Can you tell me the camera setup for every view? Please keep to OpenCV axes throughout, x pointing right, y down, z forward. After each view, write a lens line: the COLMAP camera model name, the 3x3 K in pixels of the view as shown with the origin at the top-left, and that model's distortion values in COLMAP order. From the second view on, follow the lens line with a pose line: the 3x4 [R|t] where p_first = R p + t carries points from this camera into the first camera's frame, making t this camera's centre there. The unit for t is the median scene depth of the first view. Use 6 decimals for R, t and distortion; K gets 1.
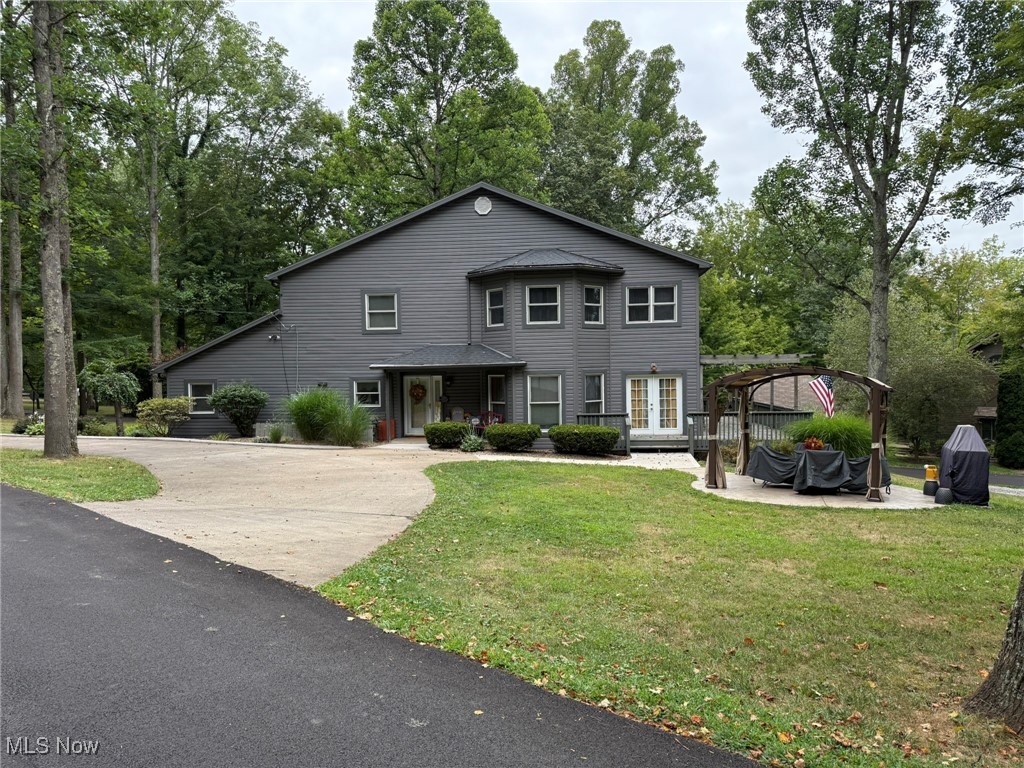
lens RADIAL K [[710.0, 0, 512.0], [0, 710.0, 384.0], [0, 0, 1]] dist [0.038030, -0.000329]
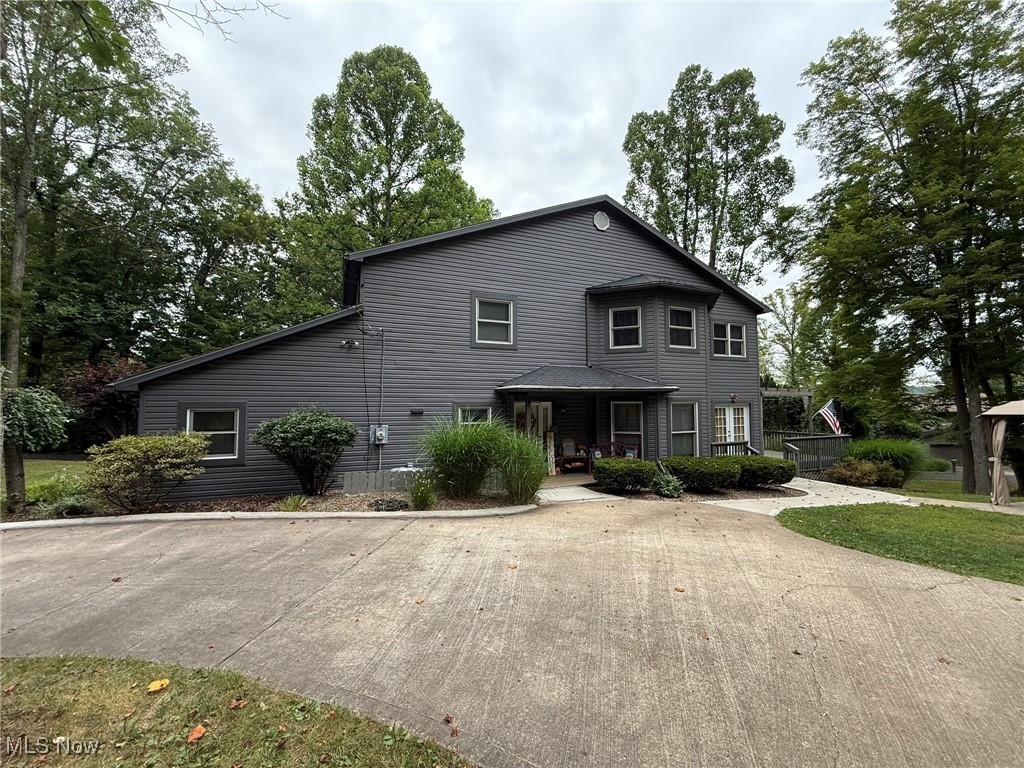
lens RADIAL K [[408.5, 0, 512.0], [0, 408.5, 384.0], [0, 0, 1]] dist [0.002036, 0.000203]
pose [[0.884485, 0.035719, 0.465199, -0.380623], [0.001041, 0.996912, -0.078526, 0.005143], [-0.466567, 0.069940, 0.881716, 0.587560]]
